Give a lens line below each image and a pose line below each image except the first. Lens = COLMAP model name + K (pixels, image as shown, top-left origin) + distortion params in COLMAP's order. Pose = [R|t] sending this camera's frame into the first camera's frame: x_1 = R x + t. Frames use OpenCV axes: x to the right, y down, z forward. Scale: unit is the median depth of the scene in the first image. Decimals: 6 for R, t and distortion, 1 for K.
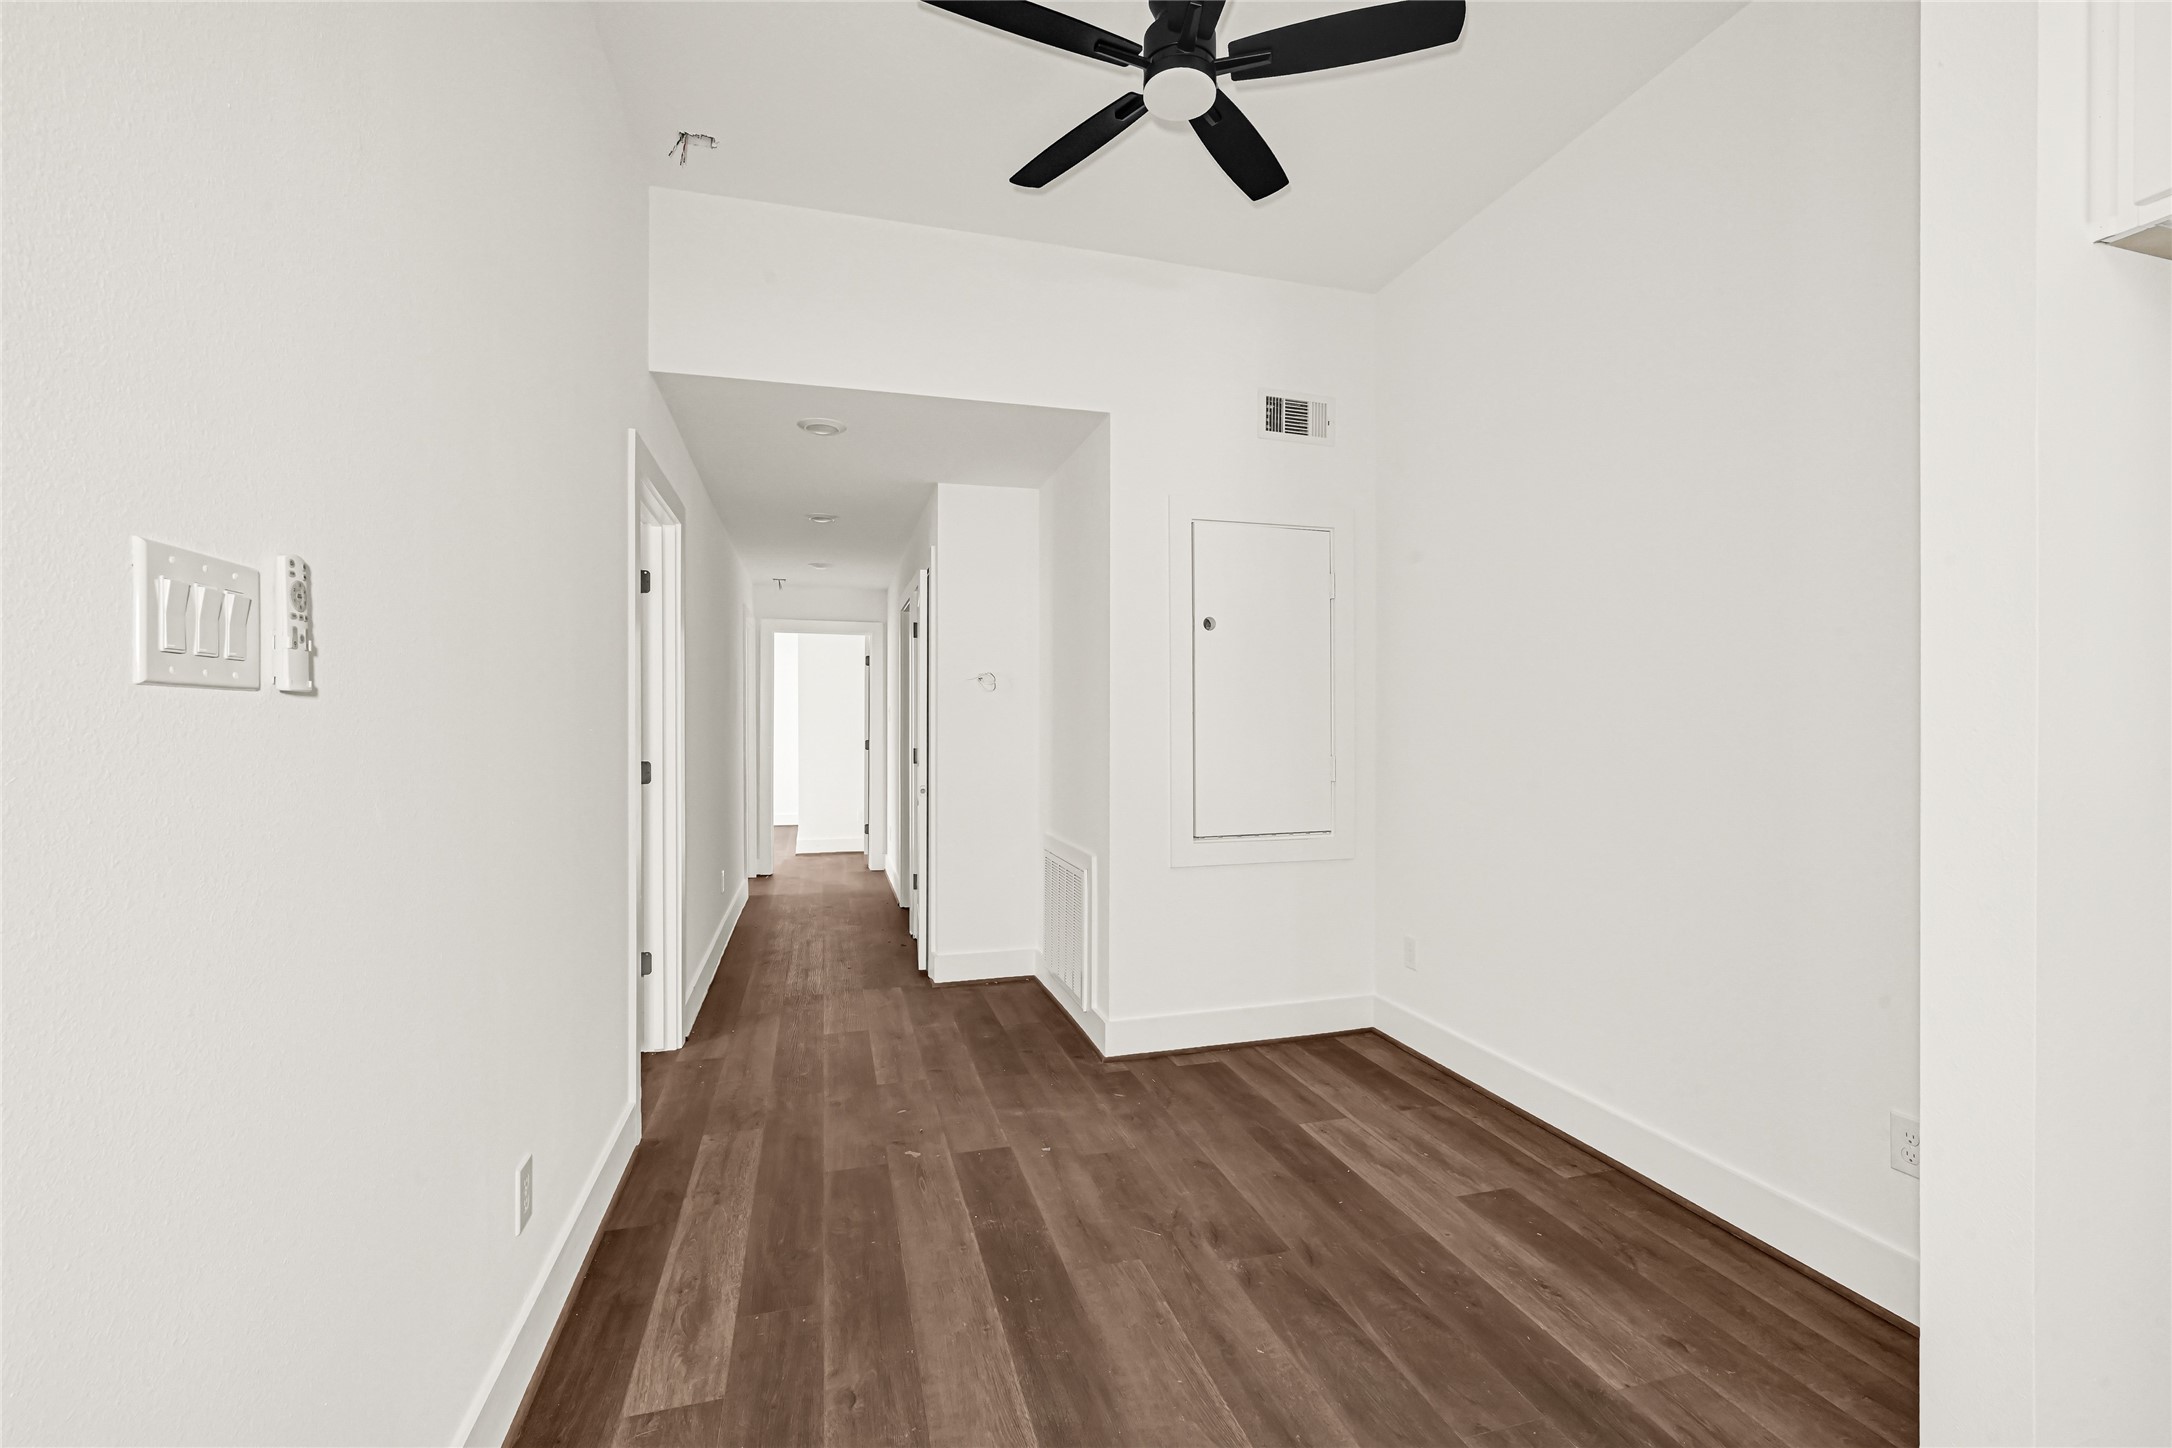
lens RADIAL K [[881.6, 0, 1062.1], [0, 881.6, 719.0], [0, 0, 1]] dist [0.002157, 0.000155]
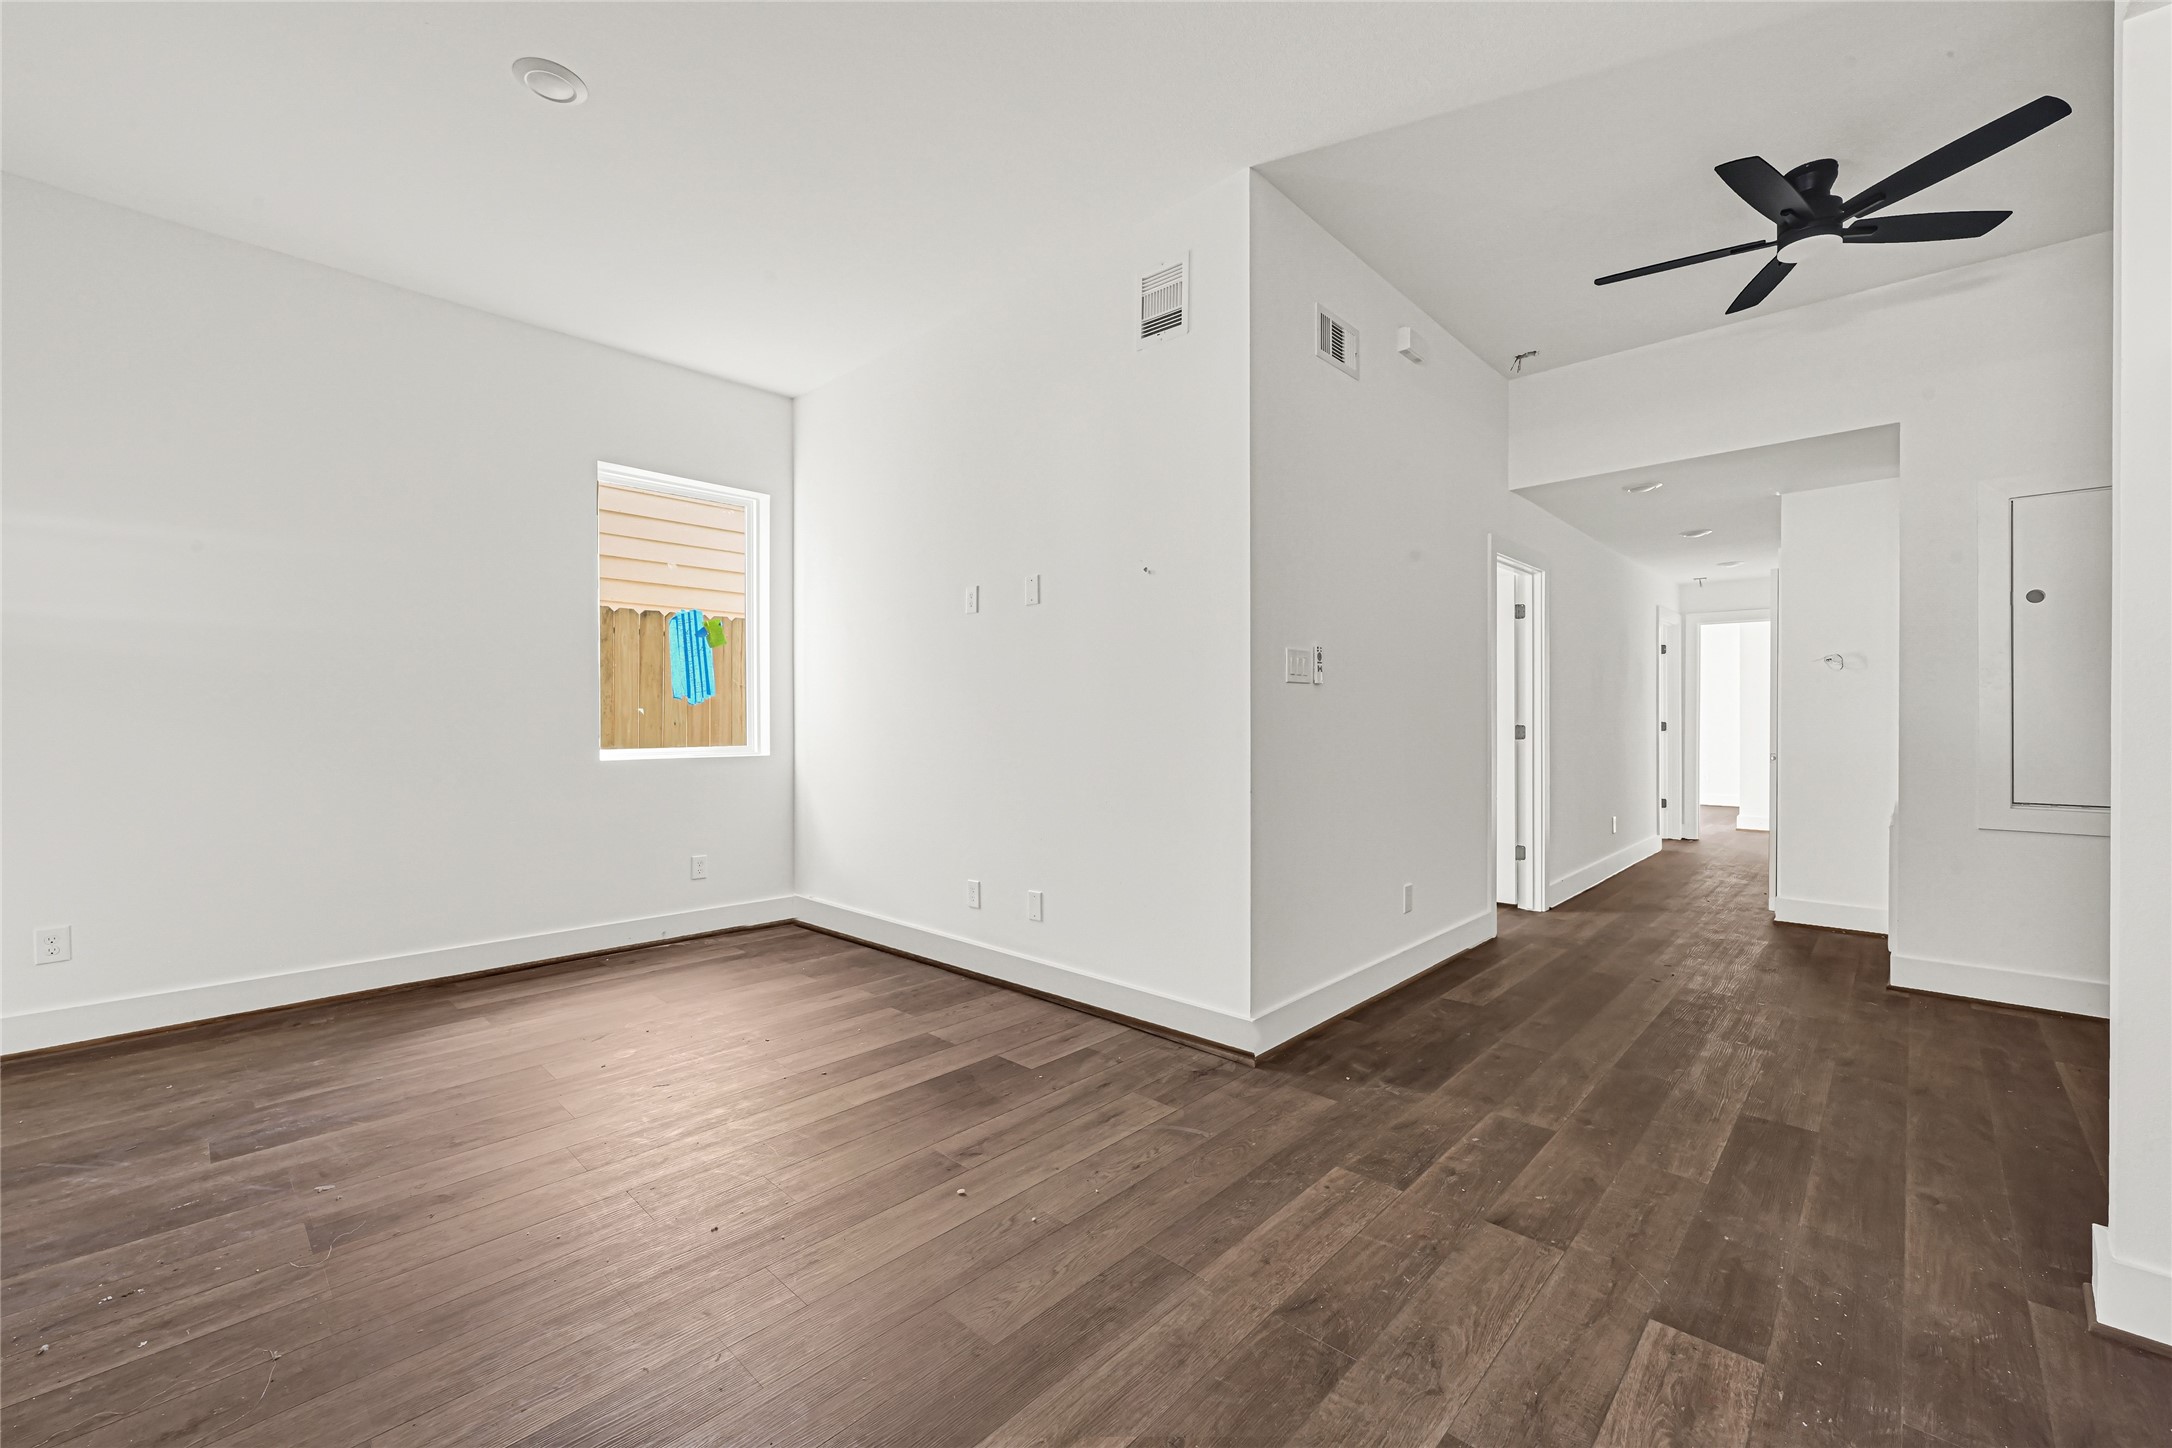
lens RADIAL K [[881.6, 0, 1062.1], [0, 881.6, 719.0], [0, 0, 1]] dist [0.002157, 0.000155]
pose [[0.476716, 0.003217, -0.879051, 0.534553], [0.001810, 0.999988, 0.004641, 0.028256], [0.879055, -0.003804, 0.476705, -0.485746]]
